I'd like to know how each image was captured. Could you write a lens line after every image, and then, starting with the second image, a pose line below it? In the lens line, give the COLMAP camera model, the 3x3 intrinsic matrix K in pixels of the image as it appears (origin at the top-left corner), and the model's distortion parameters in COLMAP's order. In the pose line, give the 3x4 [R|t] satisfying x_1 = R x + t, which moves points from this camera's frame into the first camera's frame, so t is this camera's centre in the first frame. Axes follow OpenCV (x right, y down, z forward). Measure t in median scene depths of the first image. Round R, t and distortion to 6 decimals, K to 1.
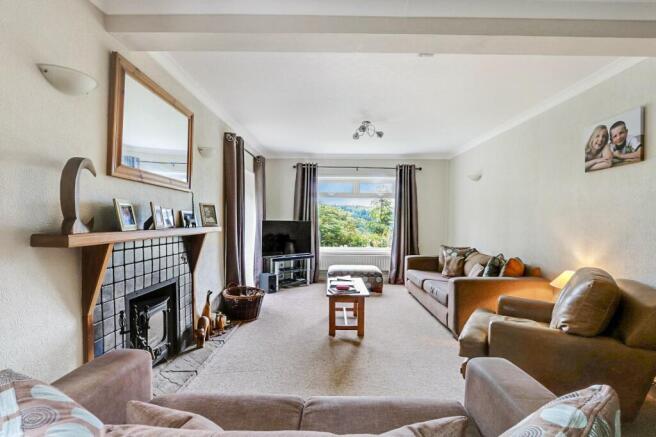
lens RADIAL K [[294.3, 0, 328.0], [0, 294.3, 218.5], [0, 0, 1]] dist [-0.014565, 0.000505]
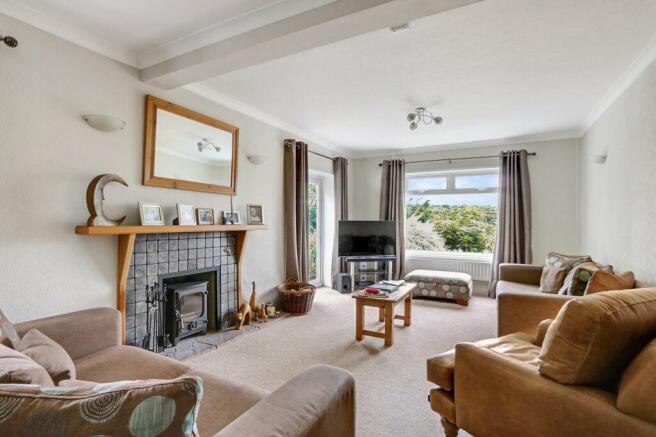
lens RADIAL K [[311.2, 0, 341.1], [0, 311.2, 214.4], [0, 0, 1]] dist [-0.021552, -0.000400]
pose [[0.895334, -0.014213, -0.445169, 0.414051], [0.004635, 0.999734, -0.022597, 0.015730], [0.445371, 0.018169, 0.895162, 0.071252]]
